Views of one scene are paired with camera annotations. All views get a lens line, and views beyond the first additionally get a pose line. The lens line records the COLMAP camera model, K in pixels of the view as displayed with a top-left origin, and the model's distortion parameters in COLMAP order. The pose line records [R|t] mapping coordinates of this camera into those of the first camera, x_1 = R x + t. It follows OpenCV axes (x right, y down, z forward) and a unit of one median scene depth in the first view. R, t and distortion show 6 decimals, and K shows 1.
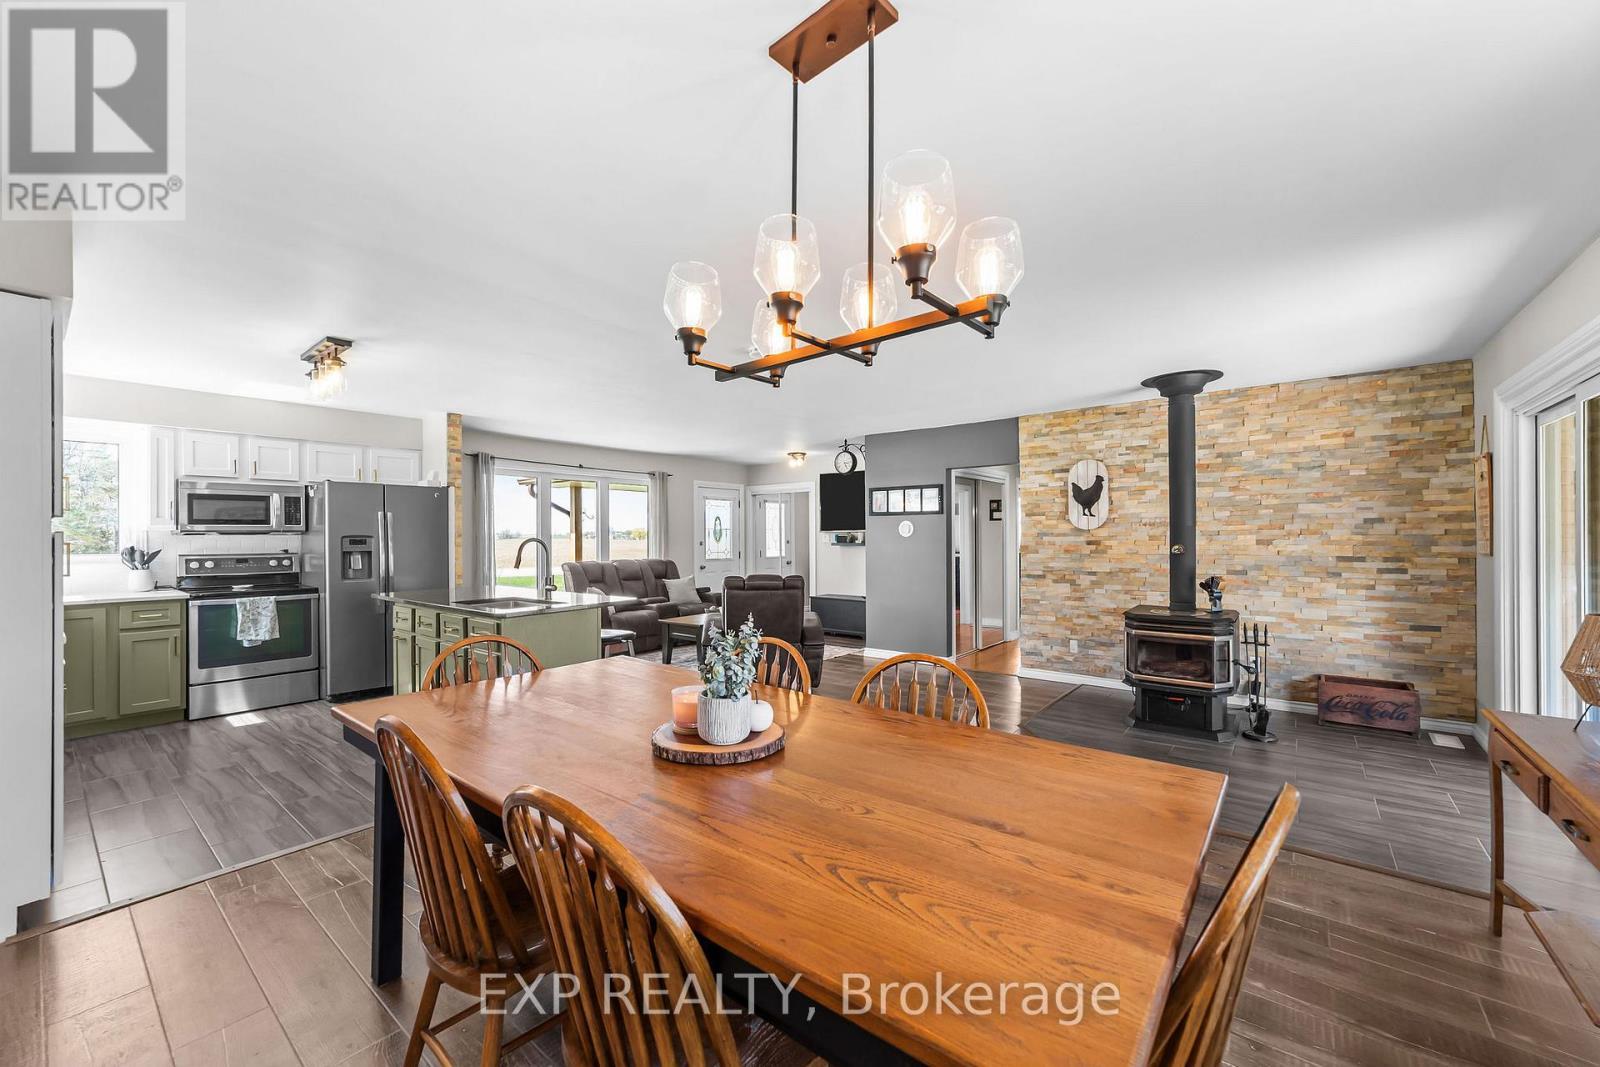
lens RADIAL K [[615.1, 0, 787.8], [0, 615.1, 539.3], [0, 0, 1]] dist [-0.018207, 0.009291]
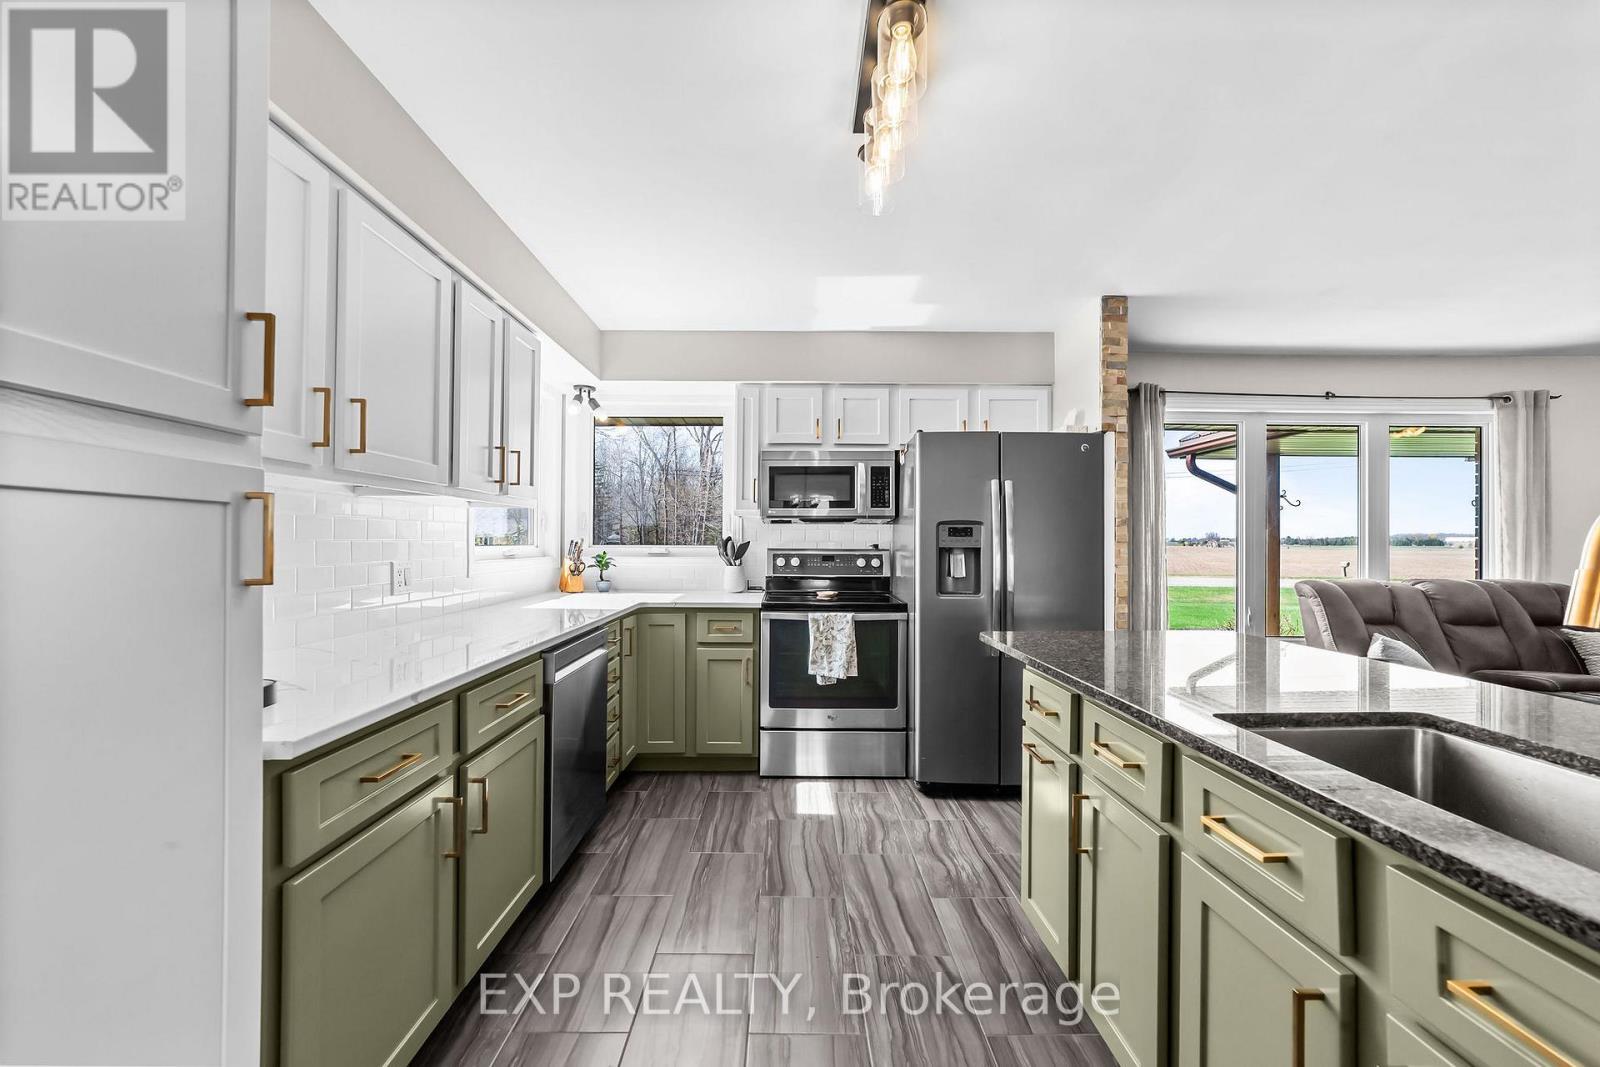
lens RADIAL K [[616.7, 0, 799.6], [0, 616.7, 540.6], [0, 0, 1]] dist [-0.017676, 0.010028]
pose [[0.637979, 0.006206, -0.770029, -0.334102], [-0.011558, 0.999932, -0.001517, 0.014972], [0.769967, 0.009868, 0.638008, 0.485874]]
